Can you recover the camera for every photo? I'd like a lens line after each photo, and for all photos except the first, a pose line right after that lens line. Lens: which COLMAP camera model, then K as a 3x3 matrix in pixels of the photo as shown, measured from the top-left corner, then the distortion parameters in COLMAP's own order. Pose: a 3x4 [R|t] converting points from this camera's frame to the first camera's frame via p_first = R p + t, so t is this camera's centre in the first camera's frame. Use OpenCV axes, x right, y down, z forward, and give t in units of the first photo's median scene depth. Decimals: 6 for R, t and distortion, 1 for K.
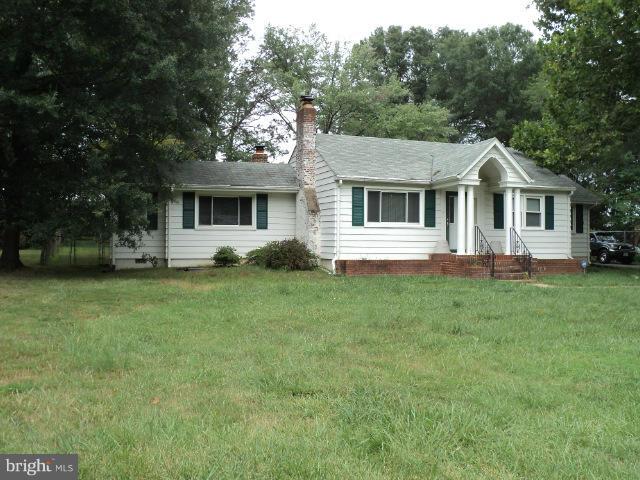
lens RADIAL K [[648.8, 0, 320.0], [0, 648.8, 240.0], [0, 0, 1]] dist [-0.209449, 0.225299]
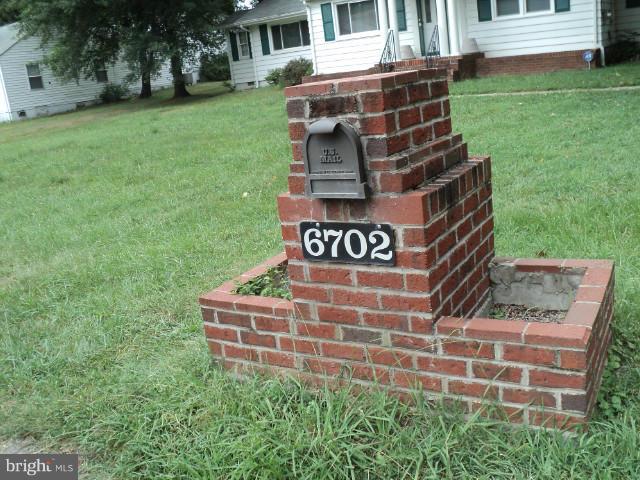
lens RADIAL K [[648.8, 0, 320.0], [0, 648.8, 240.0], [0, 0, 1]] dist [-0.209449, 0.225299]
pose [[0.608449, 0.134624, -0.782091, 0.885702], [0.128353, 0.955837, 0.264387, 0.011538], [0.783144, -0.261250, 0.564299, 0.312598]]
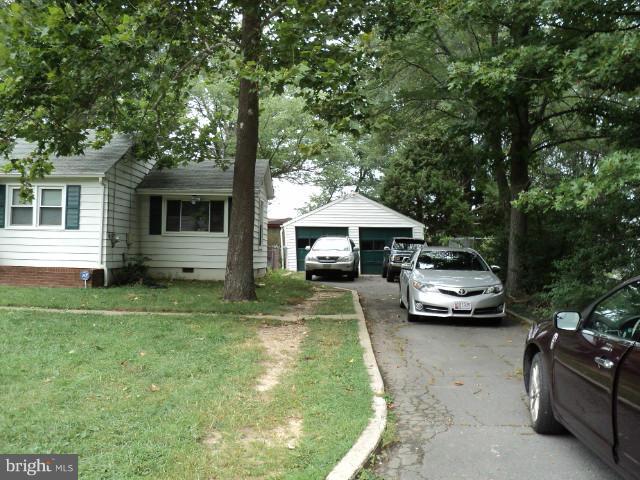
lens RADIAL K [[648.8, 0, 320.0], [0, 648.8, 240.0], [0, 0, 1]] dist [-0.209449, 0.225299]
pose [[0.926304, 0.003252, -0.376762, 1.018126], [-0.012016, 0.999709, -0.020914, 0.009852], [0.376585, 0.023900, 0.926074, 0.453337]]
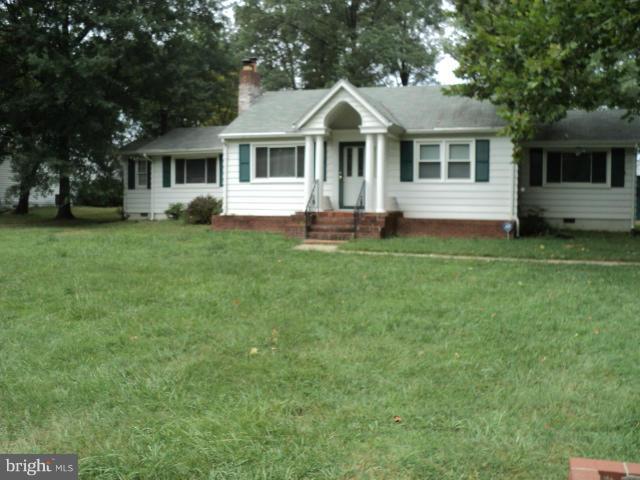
lens RADIAL K [[648.8, 0, 320.0], [0, 648.8, 240.0], [0, 0, 1]] dist [-0.209449, 0.225299]
pose [[0.771893, 0.037958, -0.634618, 0.789017], [0.001351, 0.998116, 0.061343, 0.006994], [0.635751, -0.048208, 0.770387, 0.278715]]
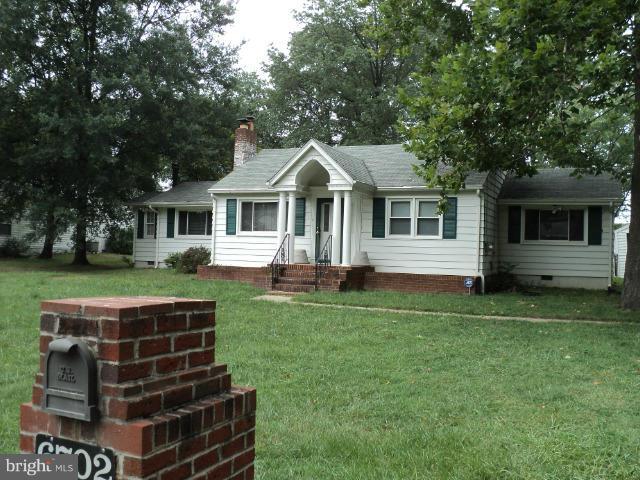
lens RADIAL K [[648.8, 0, 320.0], [0, 648.8, 240.0], [0, 0, 1]] dist [-0.209449, 0.225299]
pose [[0.711397, 0.000438, -0.702790, 0.906275], [-0.020151, 0.999601, -0.019775, 0.005308], [0.702501, 0.028230, 0.711122, 0.331499]]
